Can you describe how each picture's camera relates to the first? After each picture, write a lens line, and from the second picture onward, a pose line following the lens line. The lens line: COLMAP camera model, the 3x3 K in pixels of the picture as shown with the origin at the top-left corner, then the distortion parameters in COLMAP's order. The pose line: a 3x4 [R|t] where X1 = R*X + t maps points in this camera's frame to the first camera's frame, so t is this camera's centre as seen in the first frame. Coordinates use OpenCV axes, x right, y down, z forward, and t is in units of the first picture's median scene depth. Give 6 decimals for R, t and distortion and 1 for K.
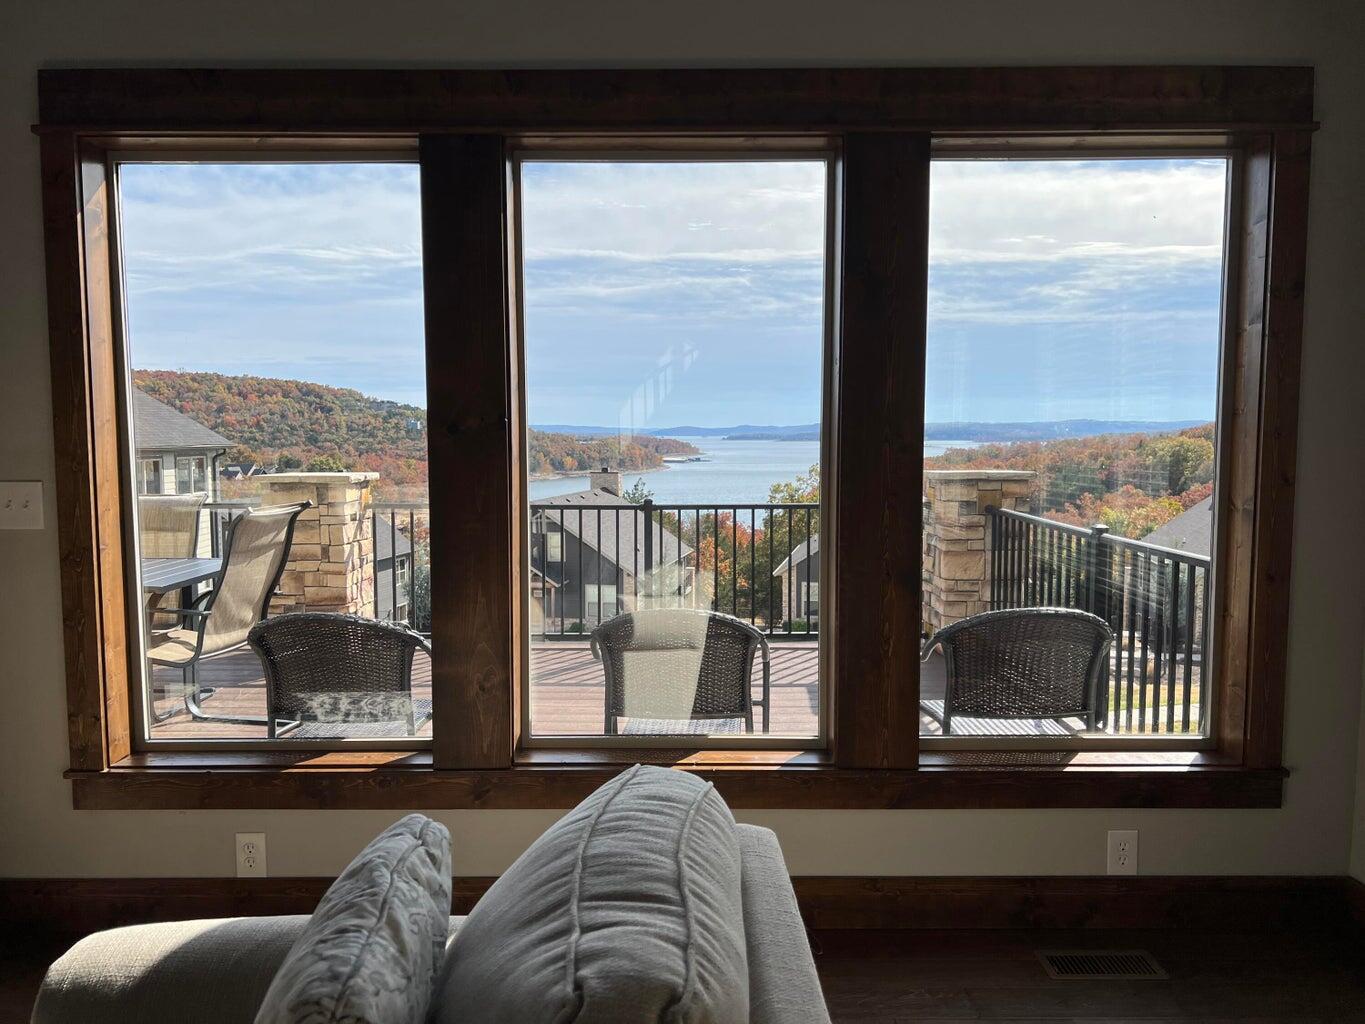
lens RADIAL K [[1031.0, 0, 681.9], [0, 1031.0, 517.5], [0, 0, 1]] dist [0.078991, -0.001311]
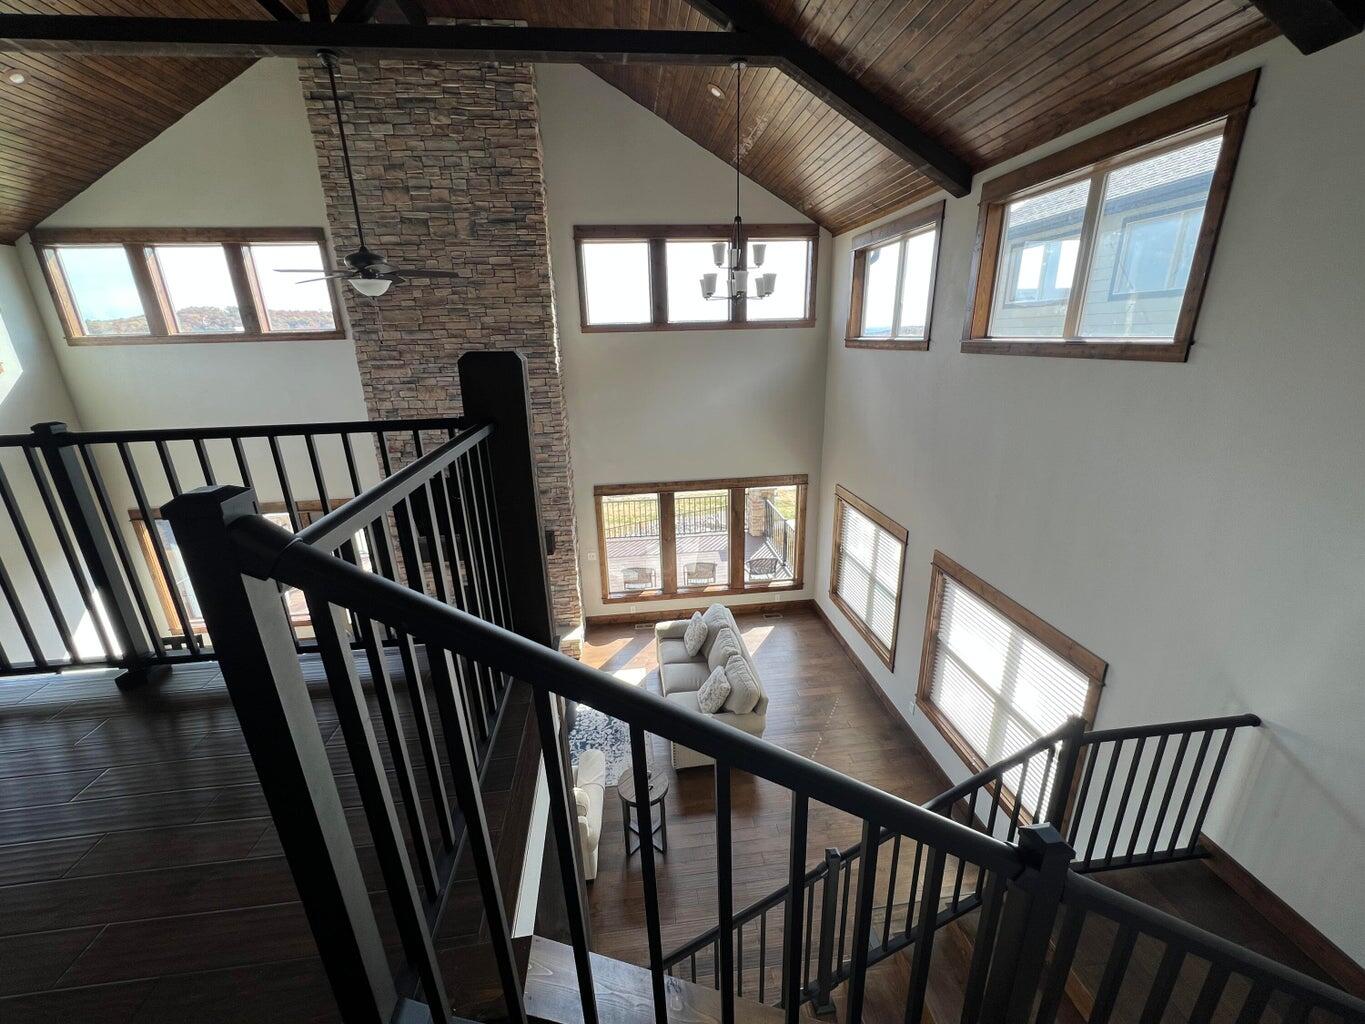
lens RADIAL K [[547.4, 0, 684.2], [0, 547.4, 513.2], [0, 0, 1]] dist [0.000133, 0.000000]
pose [[0.995705, -0.045244, 0.080774, -0.332449], [0.024707, 0.970670, 0.239142, -0.892836], [-0.089225, -0.236119, 0.967619, -1.813632]]
